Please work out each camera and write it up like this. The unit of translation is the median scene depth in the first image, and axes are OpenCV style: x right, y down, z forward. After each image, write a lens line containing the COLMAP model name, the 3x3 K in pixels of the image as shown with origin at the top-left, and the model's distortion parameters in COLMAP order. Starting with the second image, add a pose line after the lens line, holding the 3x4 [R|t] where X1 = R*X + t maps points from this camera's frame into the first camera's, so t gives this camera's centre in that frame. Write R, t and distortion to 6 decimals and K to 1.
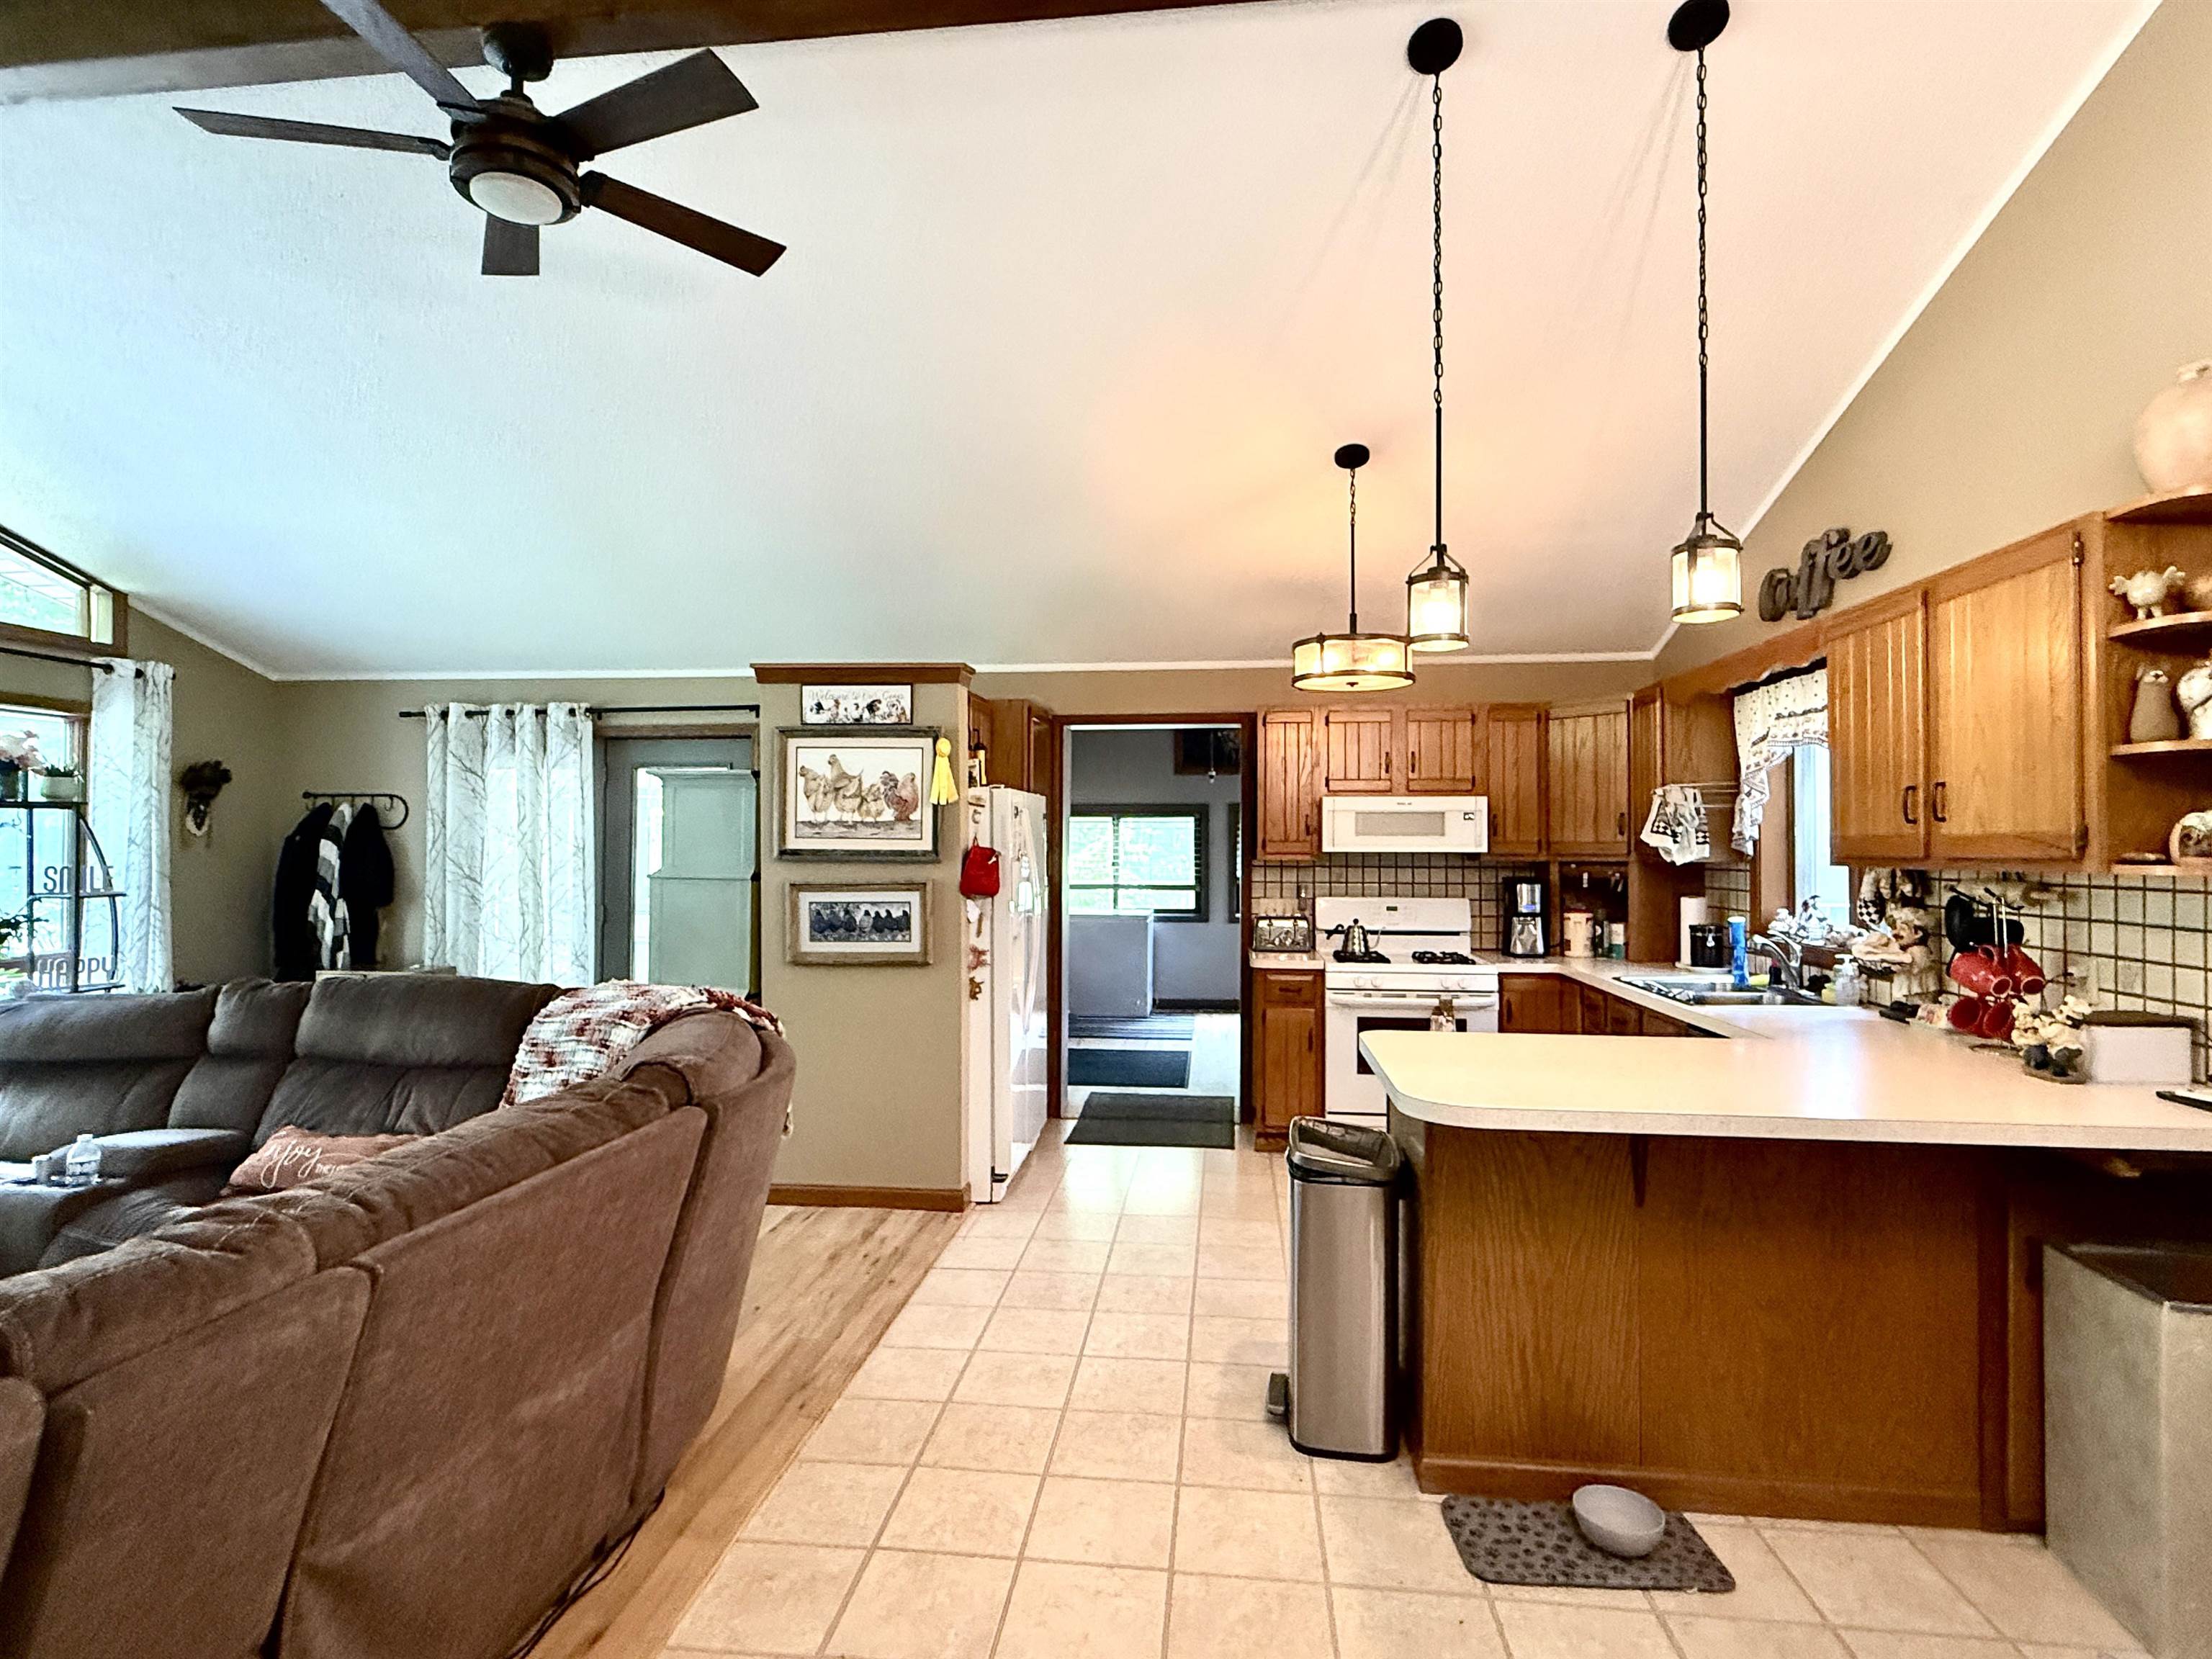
lens RADIAL K [[1108.9, 0, 1110.4], [0, 1108.9, 838.0], [0, 0, 1]] dist [0.000081, 0.000516]
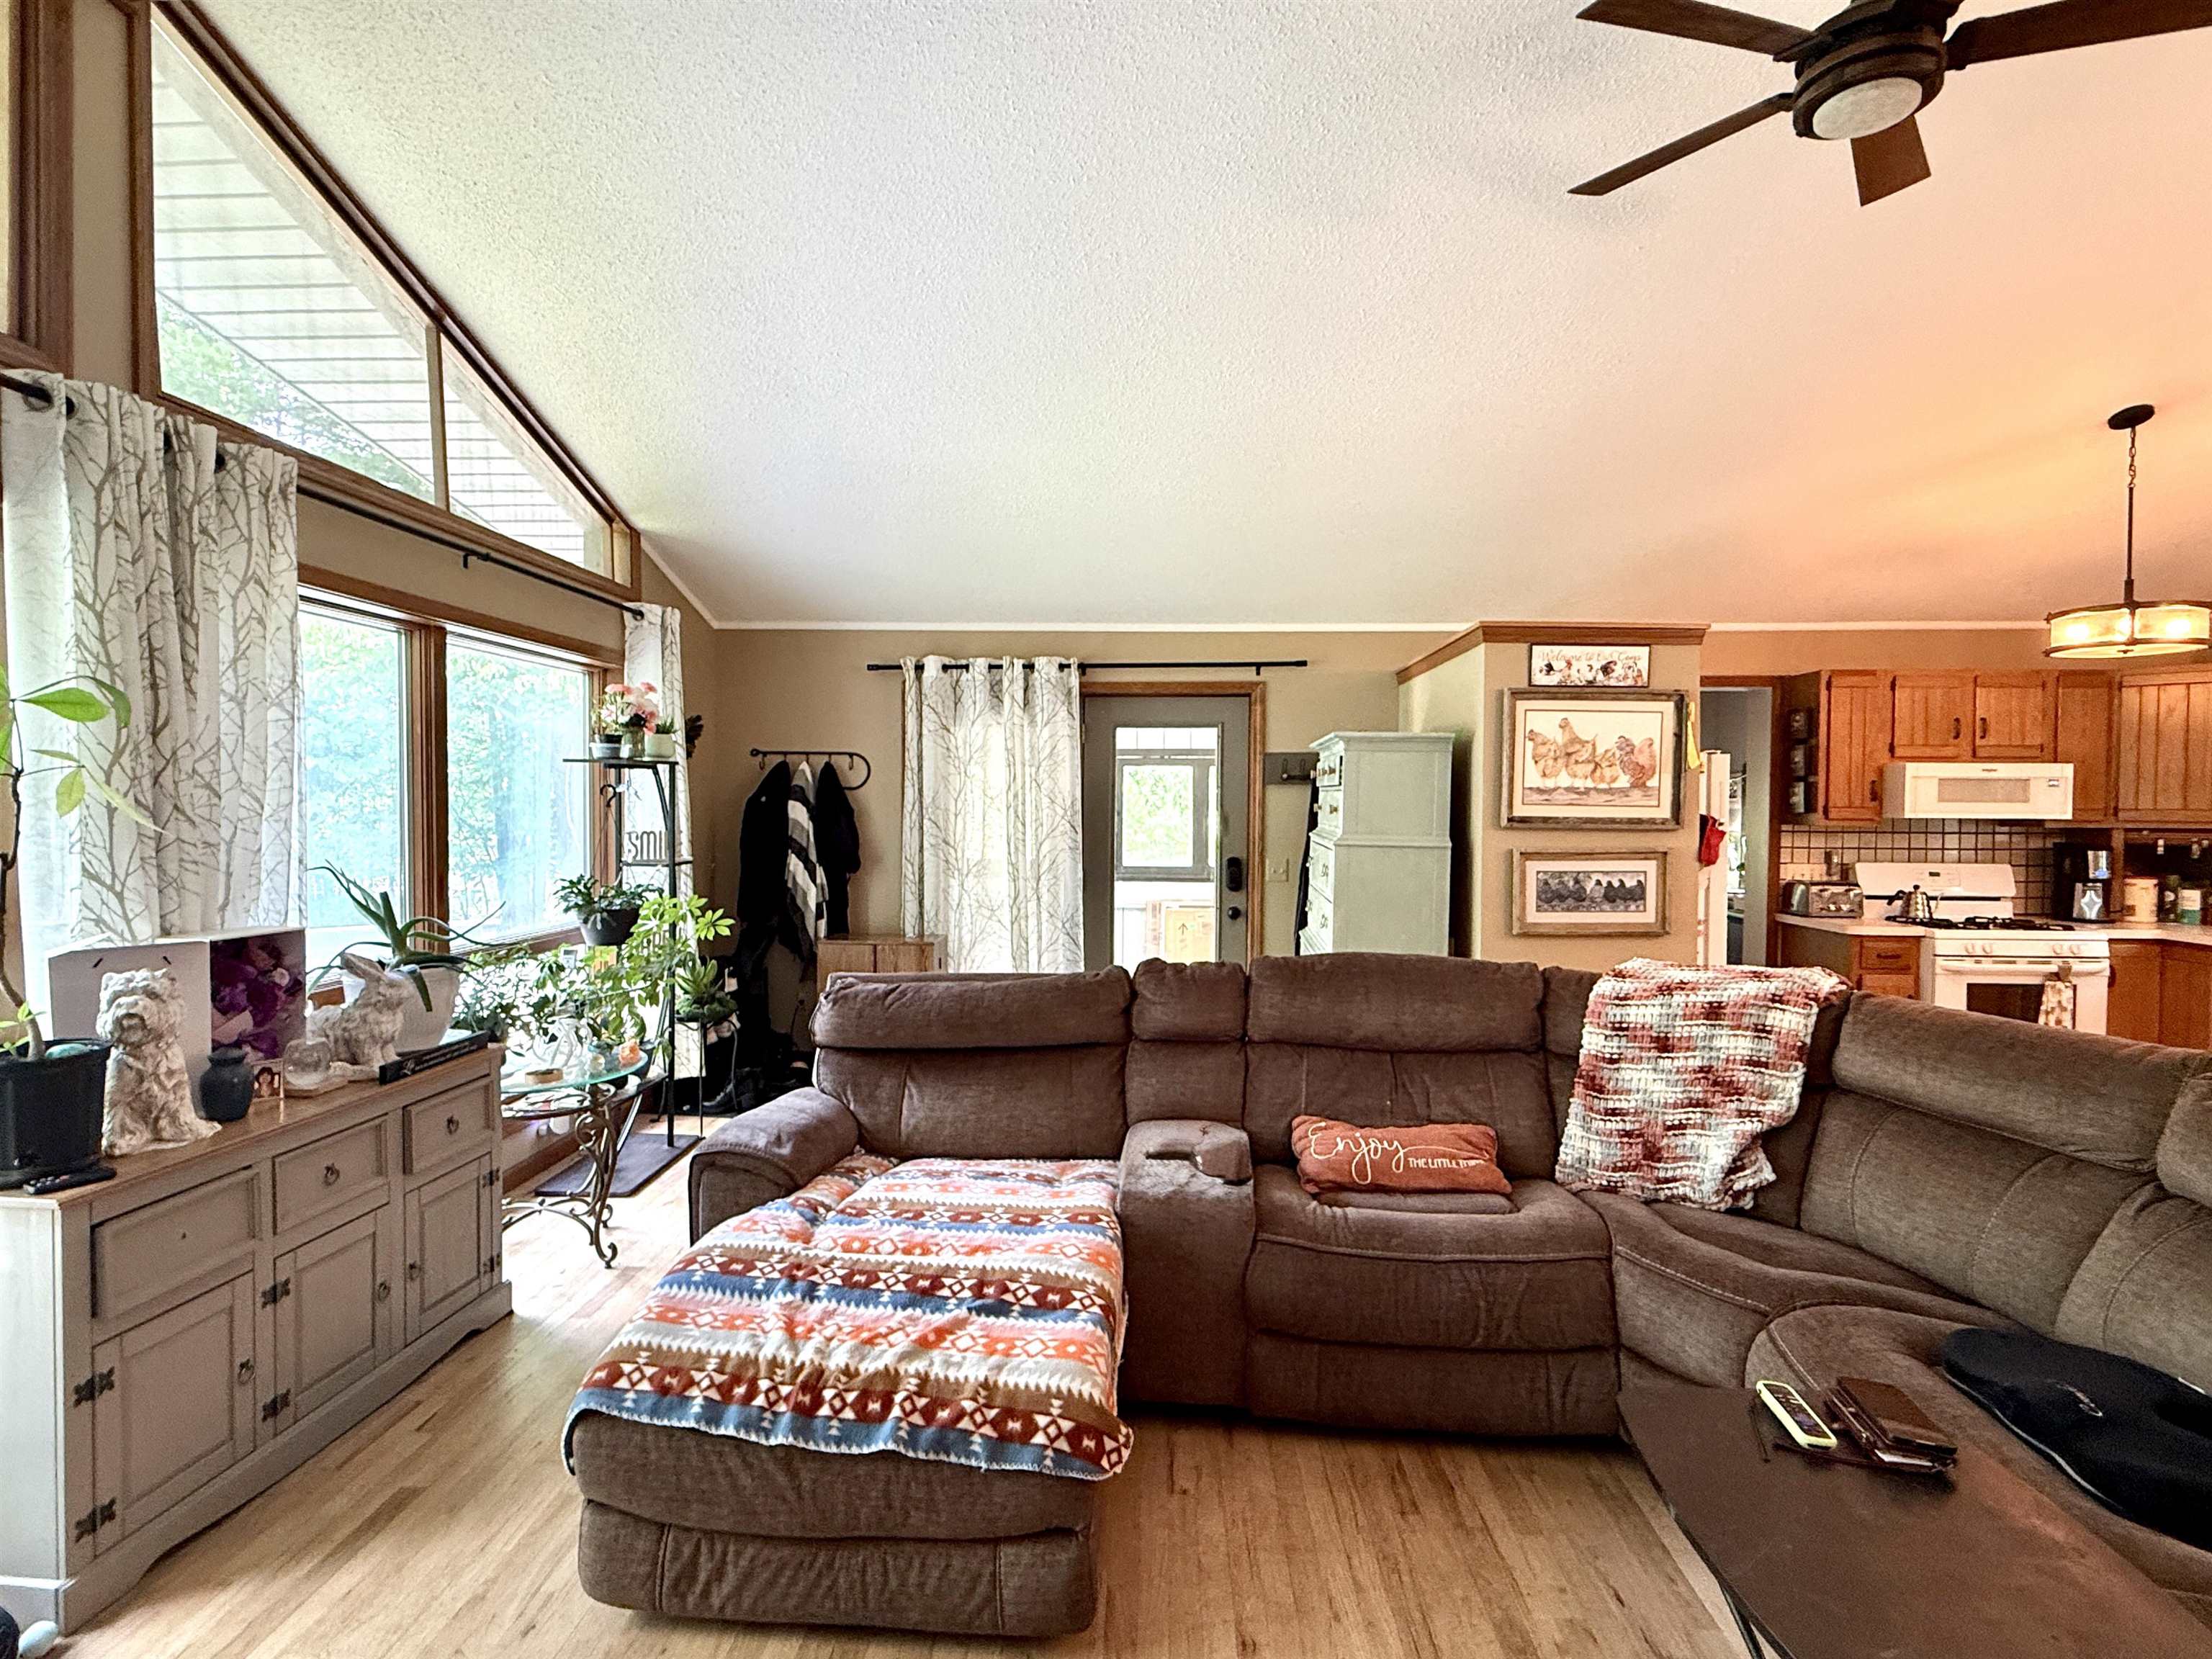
lens RADIAL K [[1108.9, 0, 1110.4], [0, 1108.9, 838.0], [0, 0, 1]] dist [0.000081, 0.000516]
pose [[0.997588, 0.001116, 0.069411, -0.608613], [-0.003959, 0.999158, 0.040840, -0.007780], [-0.069307, -0.041016, 0.996752, 0.056778]]
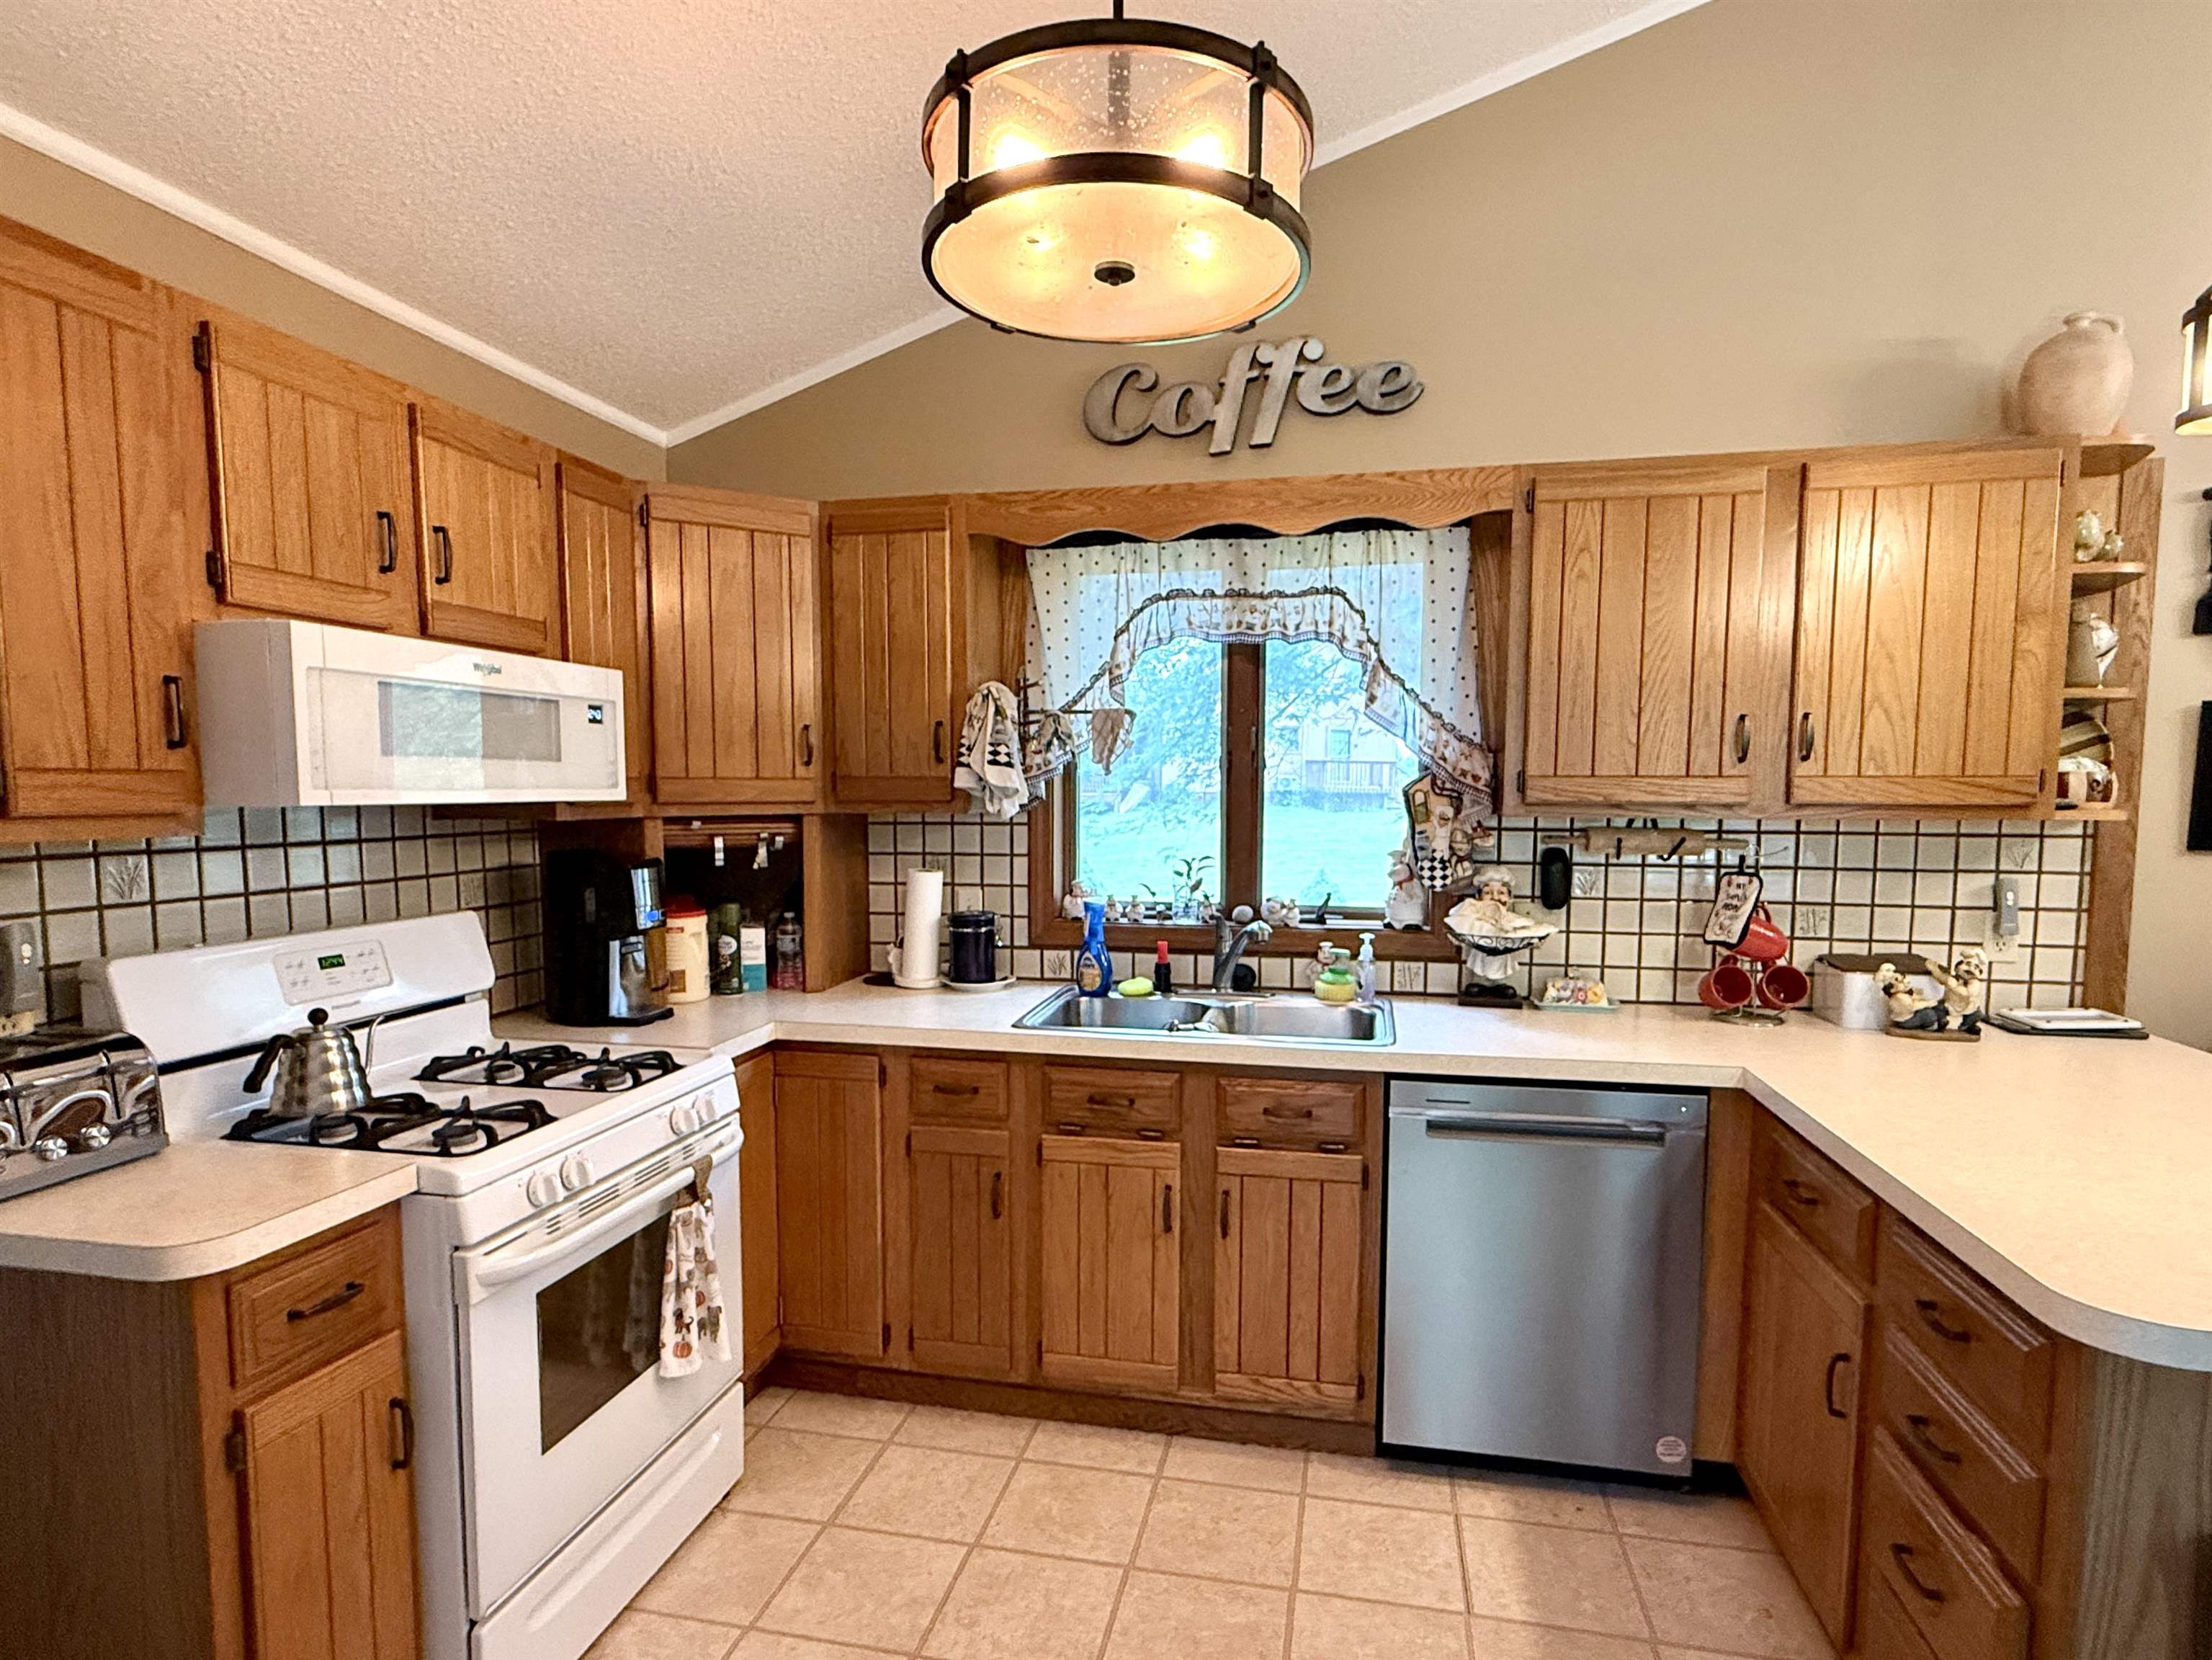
lens RADIAL K [[1205.9, 0, 1104.8], [0, 1205.9, 885.9], [0, 0, 1]] dist [0.003058, 0.000635]
pose [[0.099498, -0.086654, 0.991257, -0.113836], [-0.011704, 0.996030, 0.088246, 0.002195], [-0.994969, -0.020382, 0.098088, 0.776875]]
